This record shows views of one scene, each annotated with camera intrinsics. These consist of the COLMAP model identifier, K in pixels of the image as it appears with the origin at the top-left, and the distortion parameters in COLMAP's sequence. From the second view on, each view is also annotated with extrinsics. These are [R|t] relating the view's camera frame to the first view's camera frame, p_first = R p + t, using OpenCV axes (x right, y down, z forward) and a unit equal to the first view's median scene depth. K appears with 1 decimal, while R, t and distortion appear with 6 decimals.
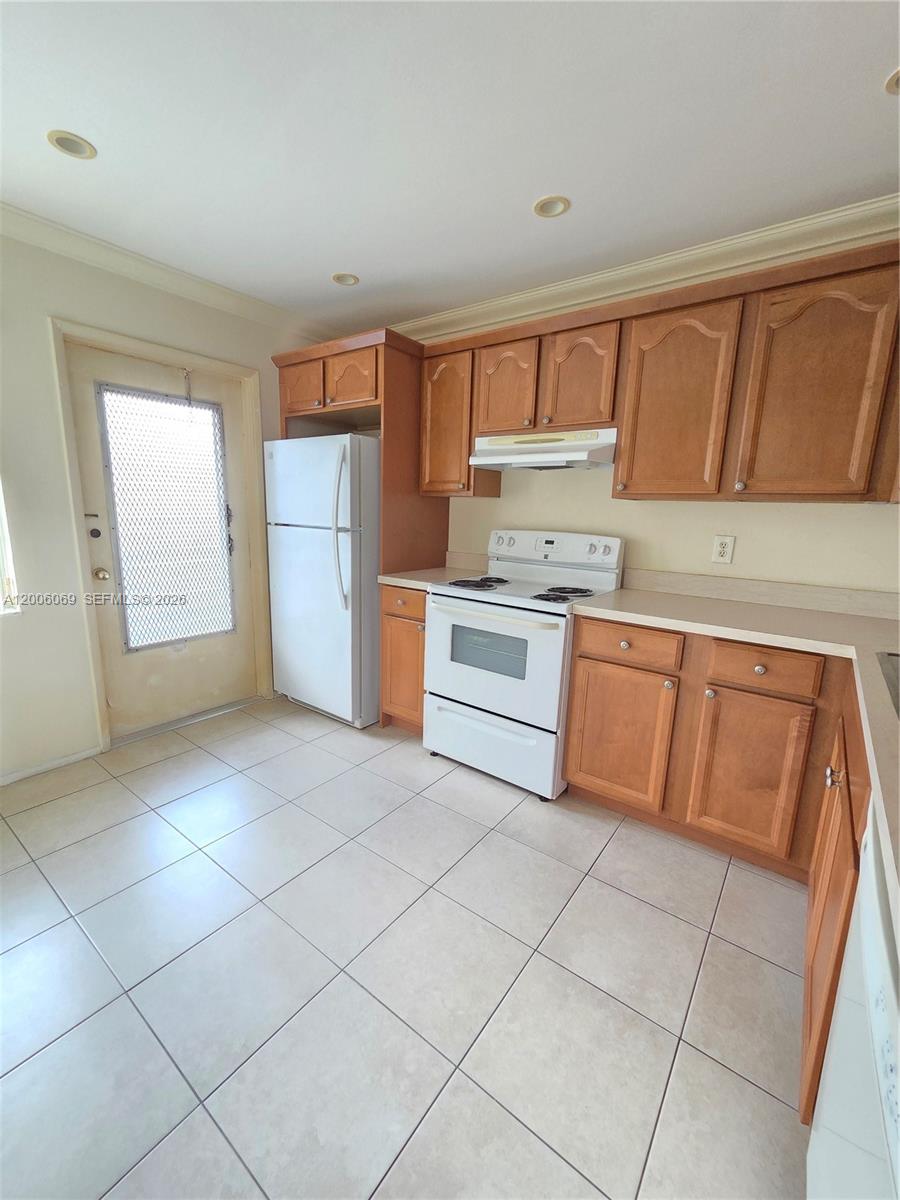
lens RADIAL K [[491.7, 0, 448.3], [0, 491.7, 601.1], [0, 0, 1]] dist [0.000634, -0.000434]
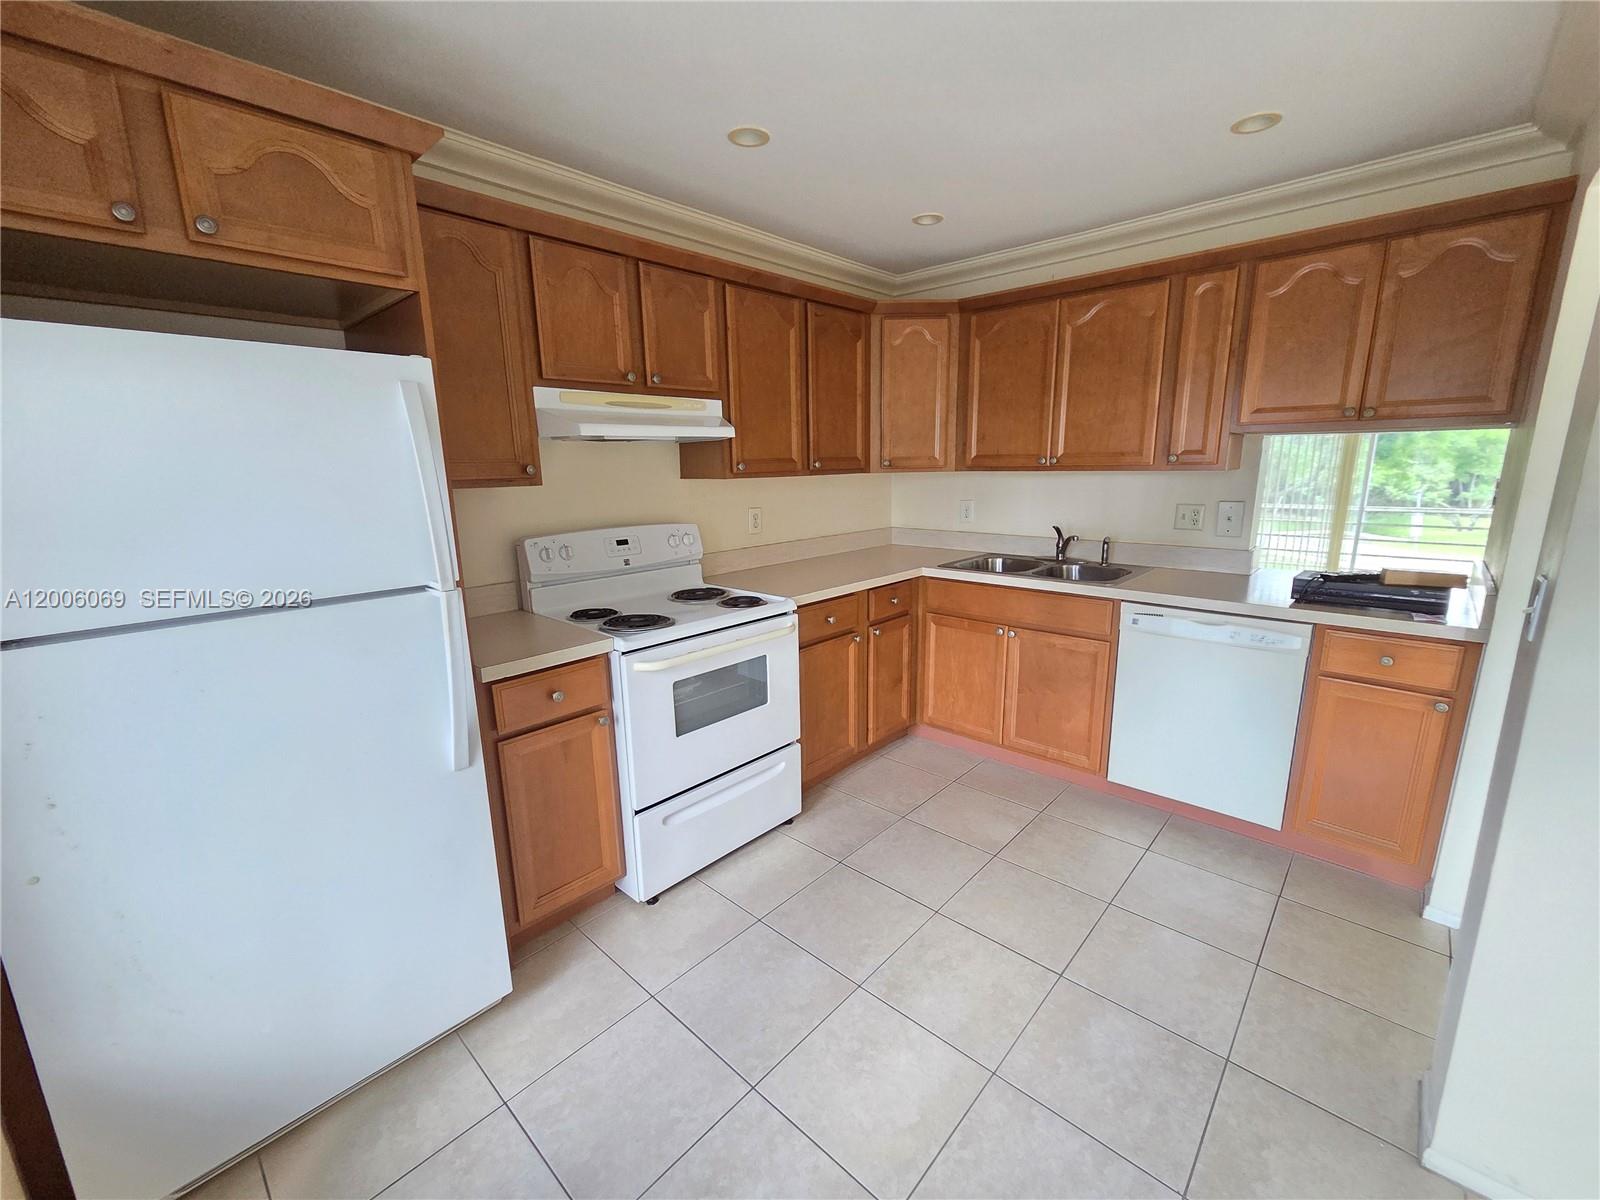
lens RADIAL K [[655.6, 0, 798.3], [0, 655.6, 602.6], [0, 0, 1]] dist [0.000634, -0.000434]
pose [[0.103288, -0.239290, 0.965439, -0.834872], [0.208274, 0.954316, 0.214251, -0.218813], [-0.972601, 0.178946, 0.148408, 0.724509]]
